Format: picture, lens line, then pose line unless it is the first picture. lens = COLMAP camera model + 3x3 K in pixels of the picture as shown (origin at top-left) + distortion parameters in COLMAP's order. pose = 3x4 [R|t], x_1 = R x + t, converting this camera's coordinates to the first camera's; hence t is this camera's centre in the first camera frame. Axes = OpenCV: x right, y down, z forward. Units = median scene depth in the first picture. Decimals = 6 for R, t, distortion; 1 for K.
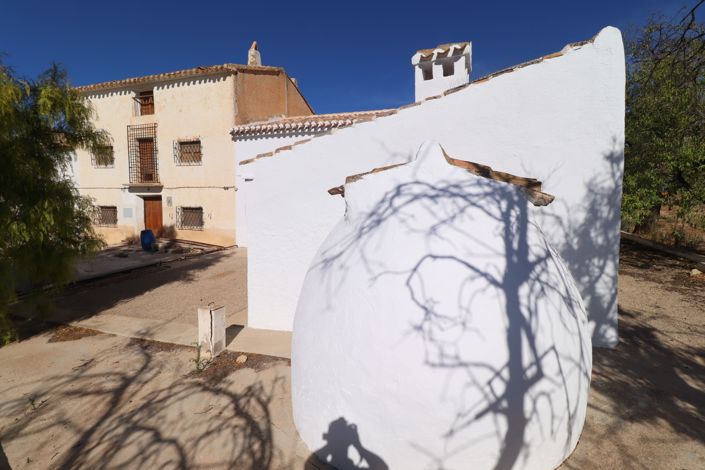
lens RADIAL K [[332.1, 0, 352.8], [0, 332.1, 234.6], [0, 0, 1]] dist [-0.007380, -0.005816]
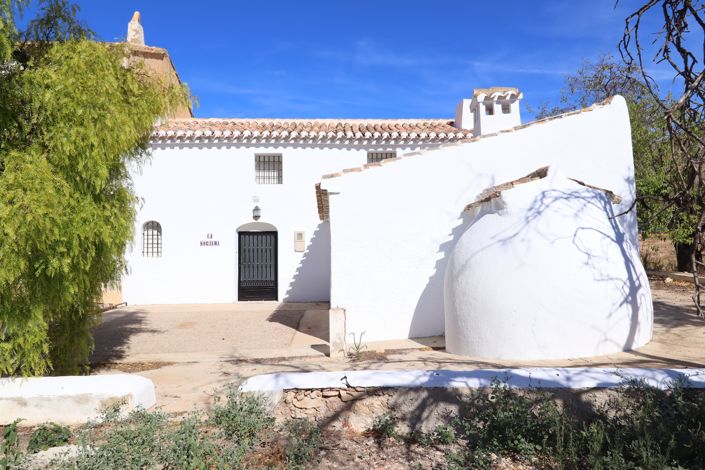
lens RADIAL K [[572.4, 0, 351.2], [0, 572.4, 234.1], [0, 0, 1]] dist [0.002026, -0.002707]
pose [[0.935070, -0.001040, 0.354461, -1.813929], [0.051512, 0.989778, -0.132986, 0.397879], [-0.350700, 0.142610, 0.925566, -1.280420]]
